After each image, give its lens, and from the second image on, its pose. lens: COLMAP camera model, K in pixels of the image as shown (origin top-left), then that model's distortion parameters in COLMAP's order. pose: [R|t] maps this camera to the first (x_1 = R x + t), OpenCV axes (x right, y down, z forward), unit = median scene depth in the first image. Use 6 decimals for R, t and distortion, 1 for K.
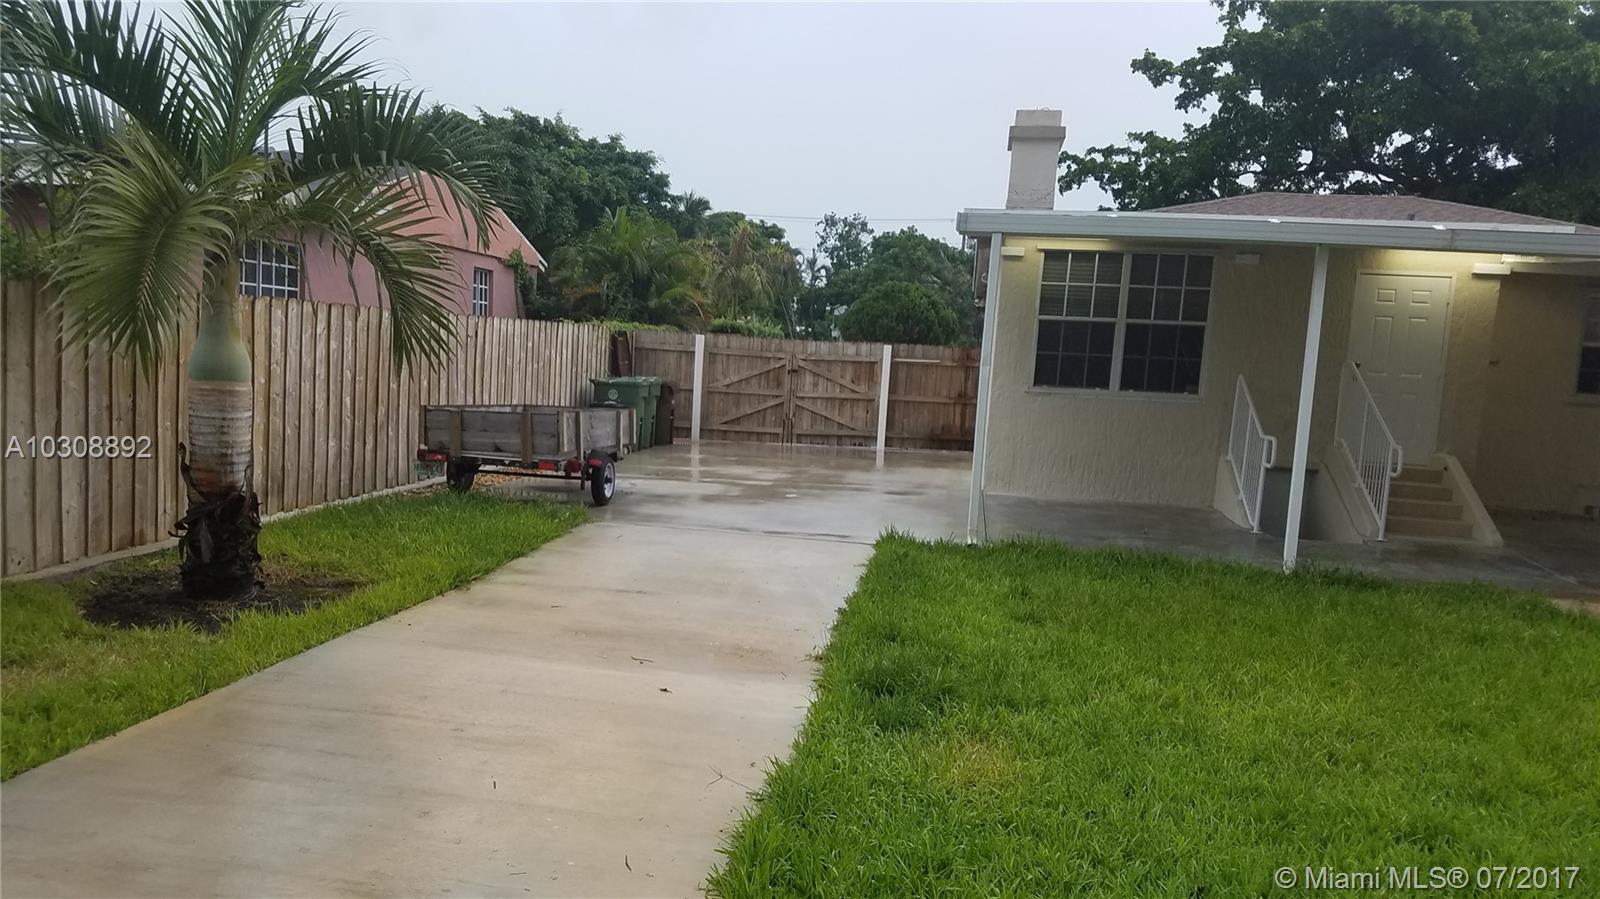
lens RADIAL K [[1202.2, 0, 777.7], [0, 1202.2, 484.1], [0, 0, 1]] dist [0.200153, -0.374362]
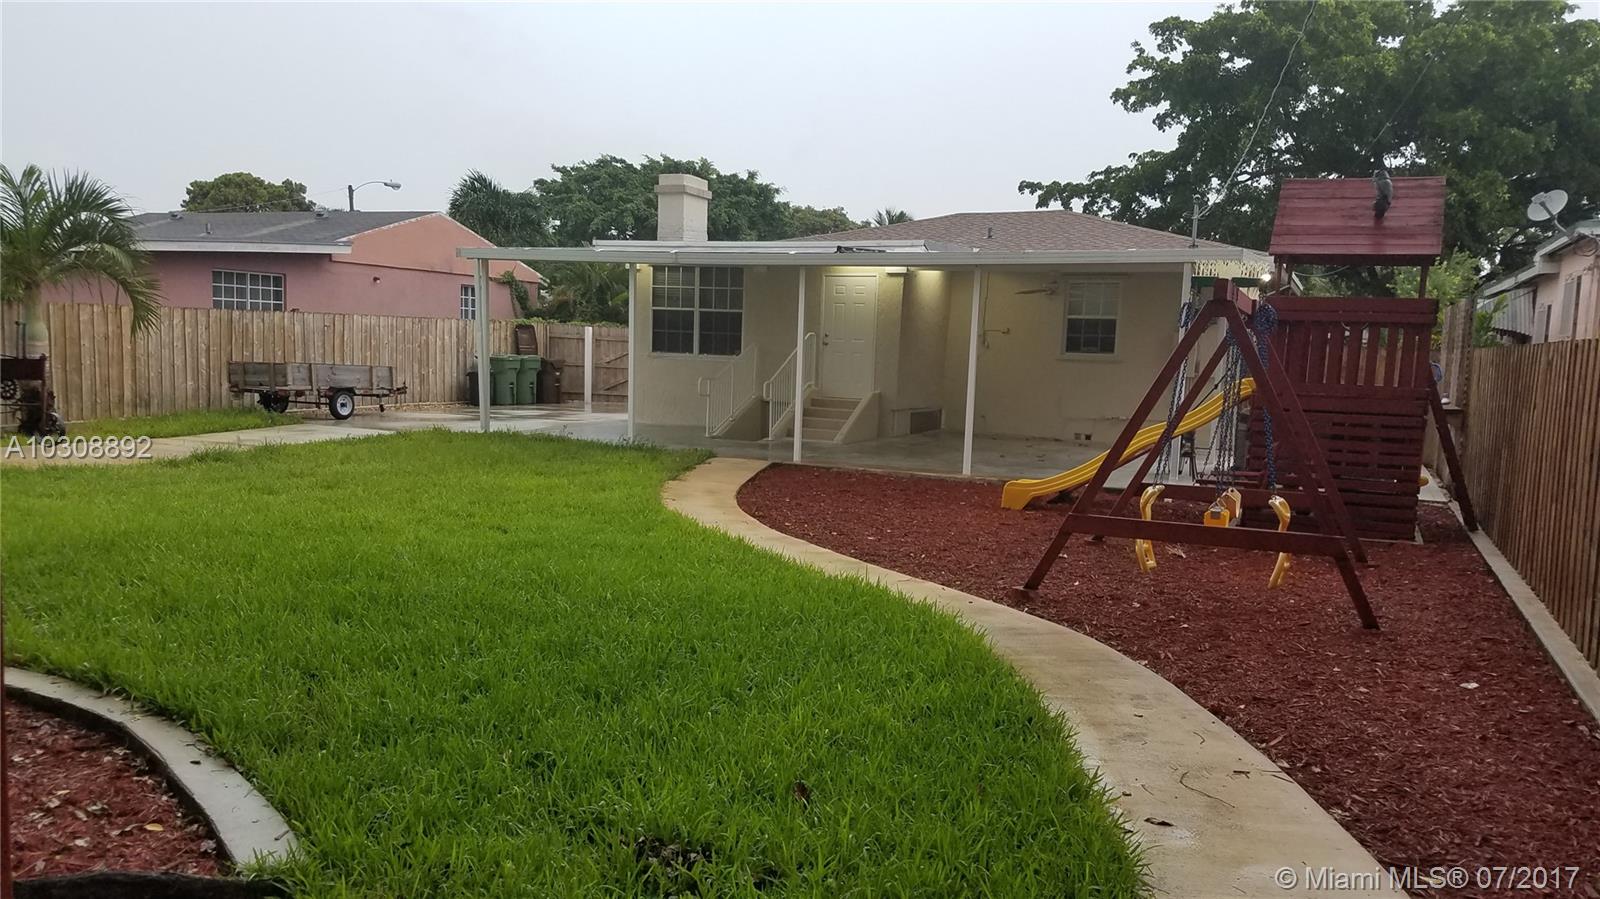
lens RADIAL K [[1151.5, 0, 805.0], [0, 1151.5, 486.5], [0, 0, 1]] dist [0.232331, -0.478484]
pose [[0.969669, 0.009652, -0.244232, 0.775822], [-0.009425, 0.999953, 0.002097, 0.087925], [0.244241, 0.000268, 0.969715, -0.403286]]
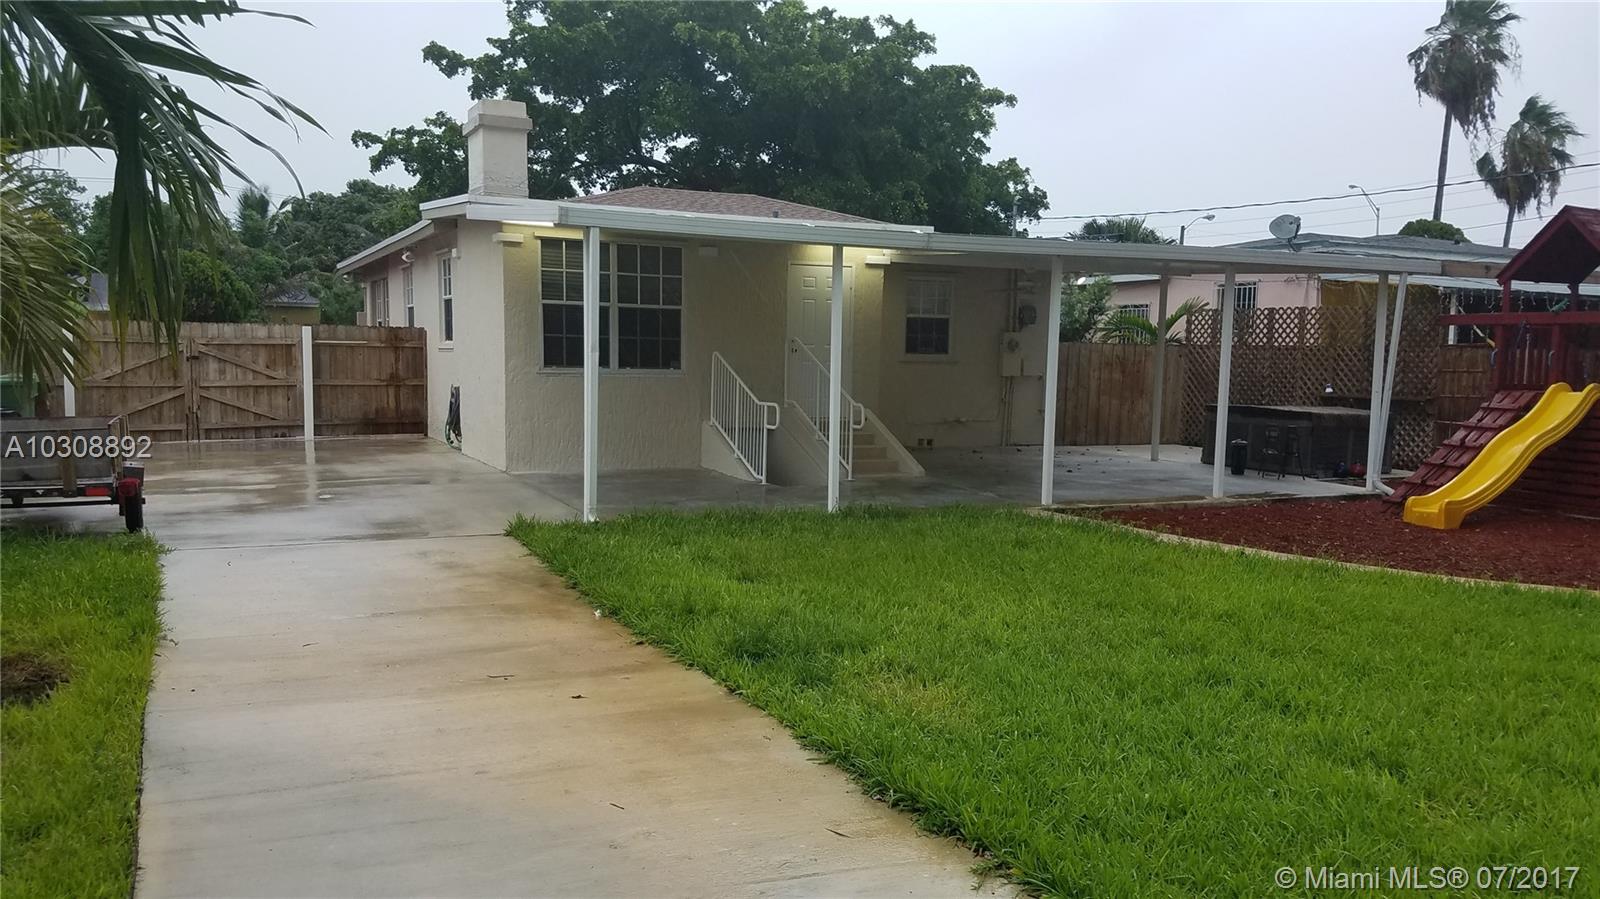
lens RADIAL K [[1207.6, 0, 776.9], [0, 1207.6, 446.3], [0, 0, 1]] dist [0.209027, -0.582796]
pose [[0.815055, -0.083346, 0.573357, -0.231106], [0.085090, 0.996088, 0.023836, -0.021077], [-0.573101, 0.029359, 0.818959, 0.030220]]
